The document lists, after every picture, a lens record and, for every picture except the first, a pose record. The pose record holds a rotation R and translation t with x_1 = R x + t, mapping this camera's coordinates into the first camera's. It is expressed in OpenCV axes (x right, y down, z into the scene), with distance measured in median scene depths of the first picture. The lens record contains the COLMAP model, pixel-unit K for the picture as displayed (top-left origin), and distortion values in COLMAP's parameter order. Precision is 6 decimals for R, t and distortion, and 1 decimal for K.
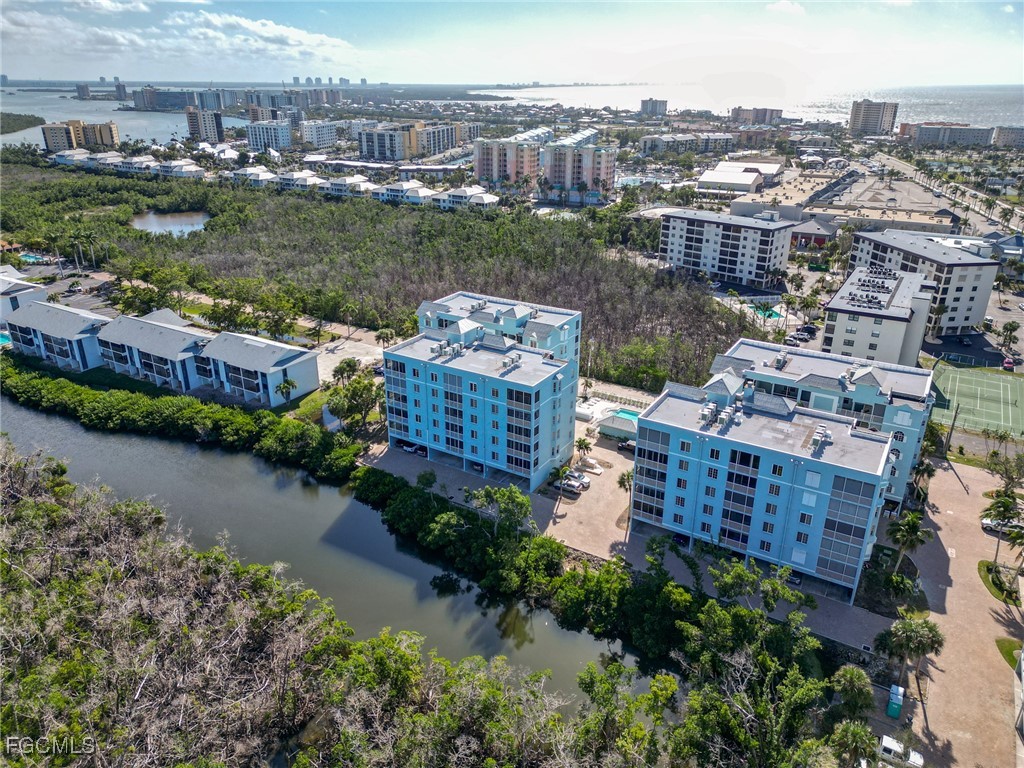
lens RADIAL K [[716.6, 0, 514.4], [0, 716.6, 380.0], [0, 0, 1]] dist [0.039985, -0.028767]
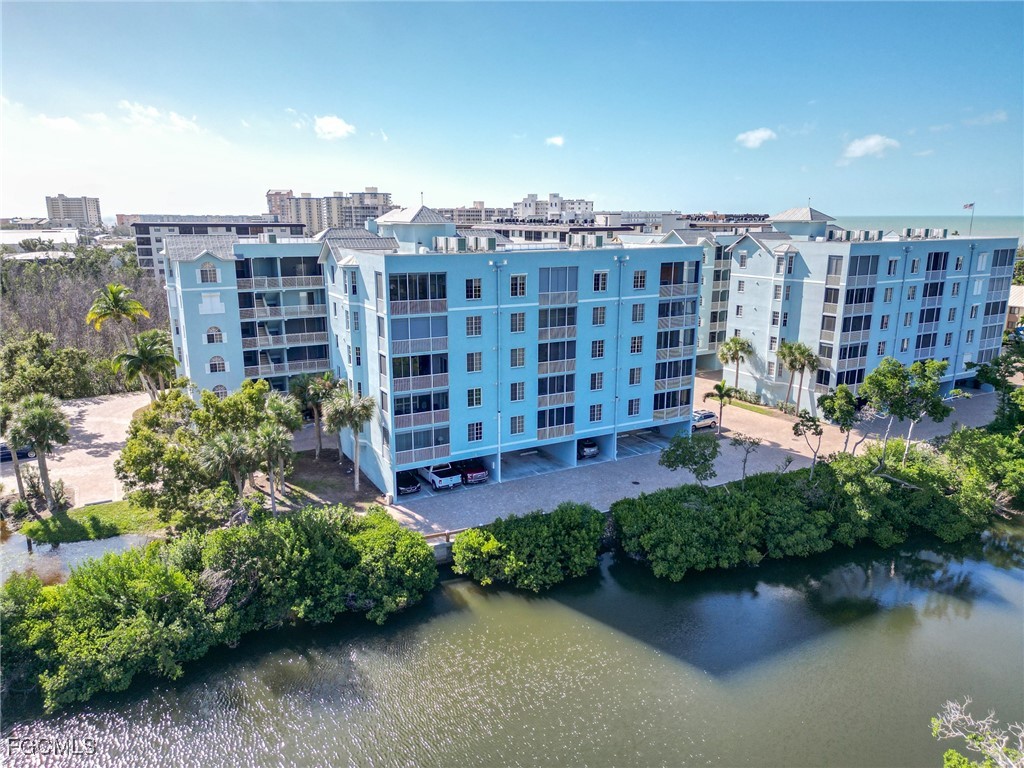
lens RADIAL K [[716.6, 0, 501.7], [0, 716.6, 393.6], [0, 0, 1]] dist [0.039985, -0.028767]
pose [[0.502430, -0.216373, 0.837106, -0.469864], [0.333722, 0.941686, 0.043105, 0.034718], [-0.797618, 0.257704, 0.545339, 0.685568]]
